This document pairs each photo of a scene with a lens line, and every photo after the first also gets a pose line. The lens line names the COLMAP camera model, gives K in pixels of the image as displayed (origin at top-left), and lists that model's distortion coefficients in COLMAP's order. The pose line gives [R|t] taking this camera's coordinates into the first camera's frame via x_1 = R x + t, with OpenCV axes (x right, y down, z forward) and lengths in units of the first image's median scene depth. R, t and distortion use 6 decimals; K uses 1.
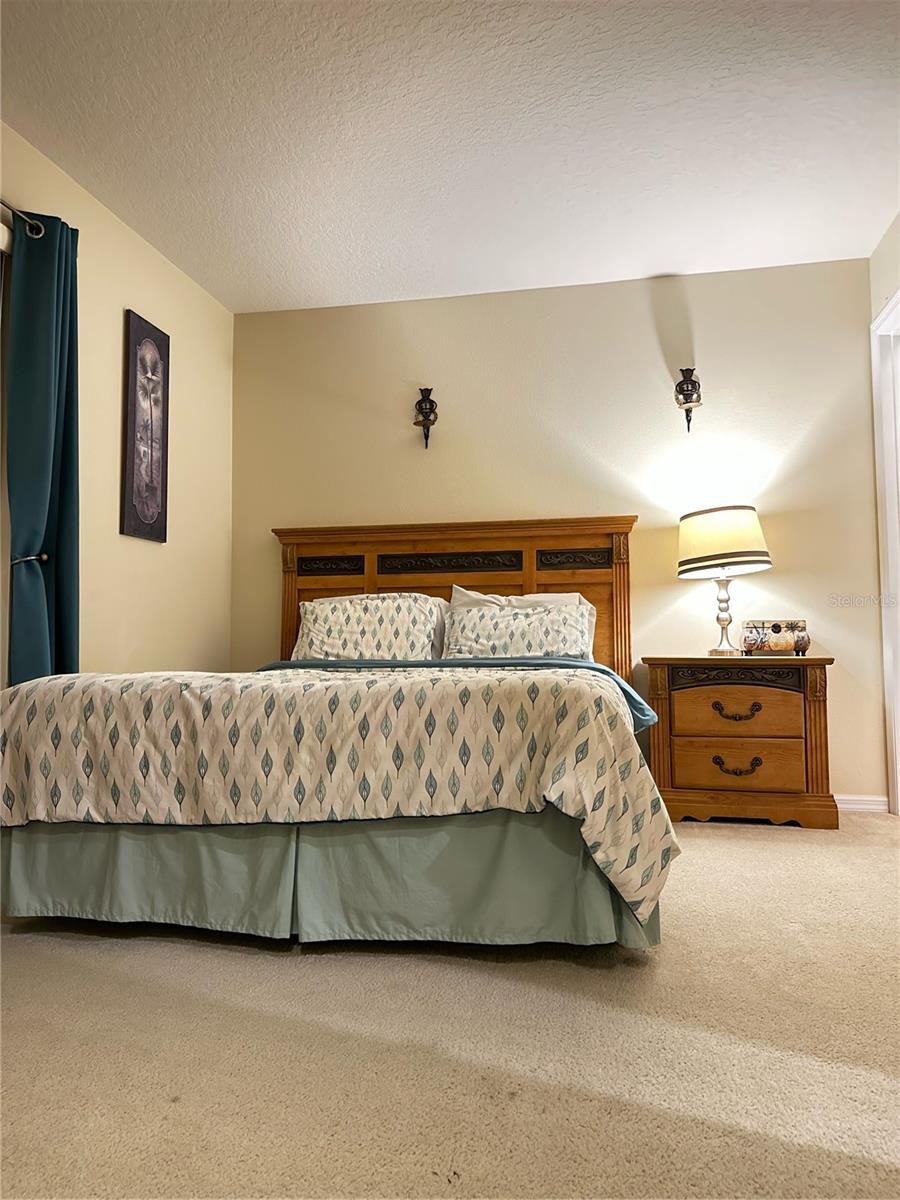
lens RADIAL K [[843.9, 0, 449.8], [0, 843.9, 596.5], [0, 0, 1]] dist [0.076195, -0.023027]
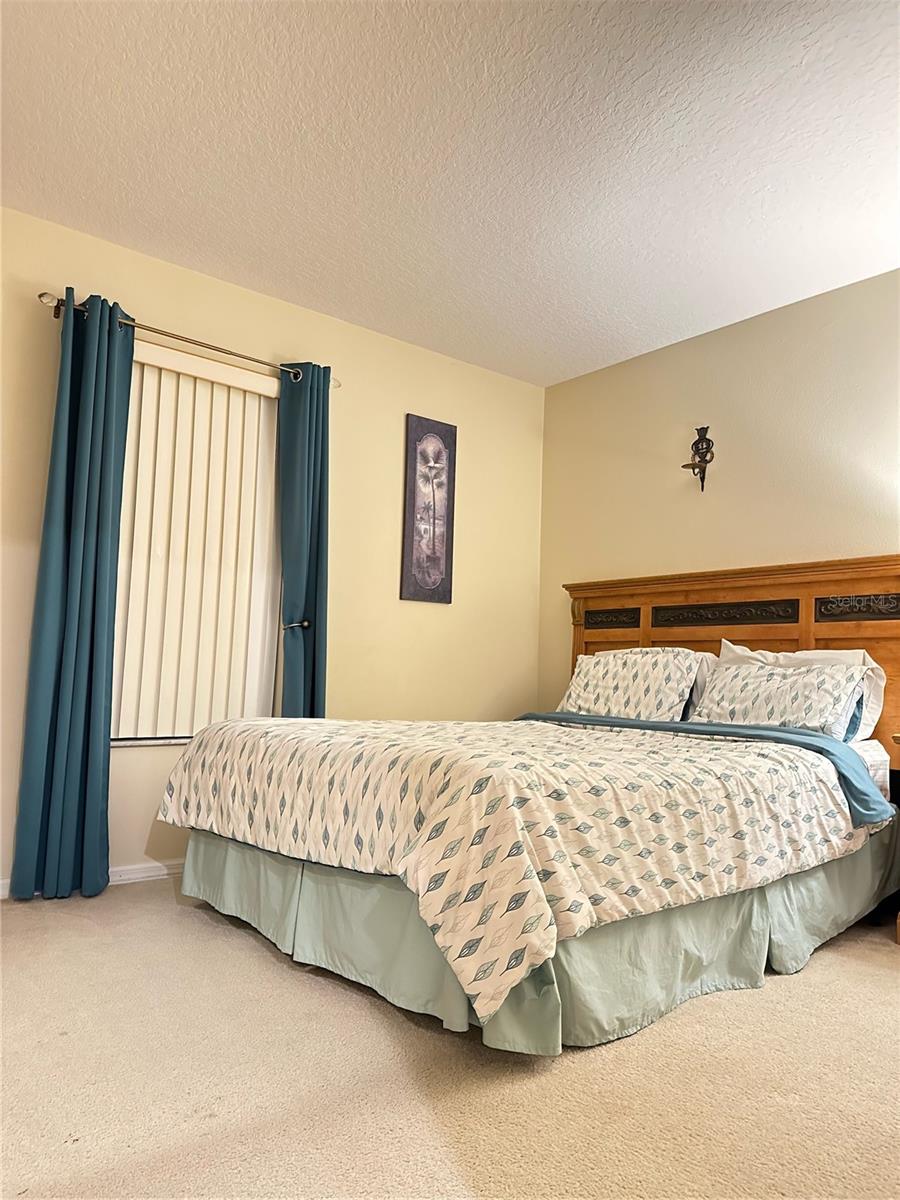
lens RADIAL K [[843.9, 0, 421.9], [0, 843.9, 600.8], [0, 0, 1]] dist [0.076195, -0.023027]
pose [[0.761527, -0.030128, -0.647433, 0.384926], [0.008114, 0.999284, -0.036957, -0.025676], [0.648083, 0.022891, 0.761226, 0.101754]]
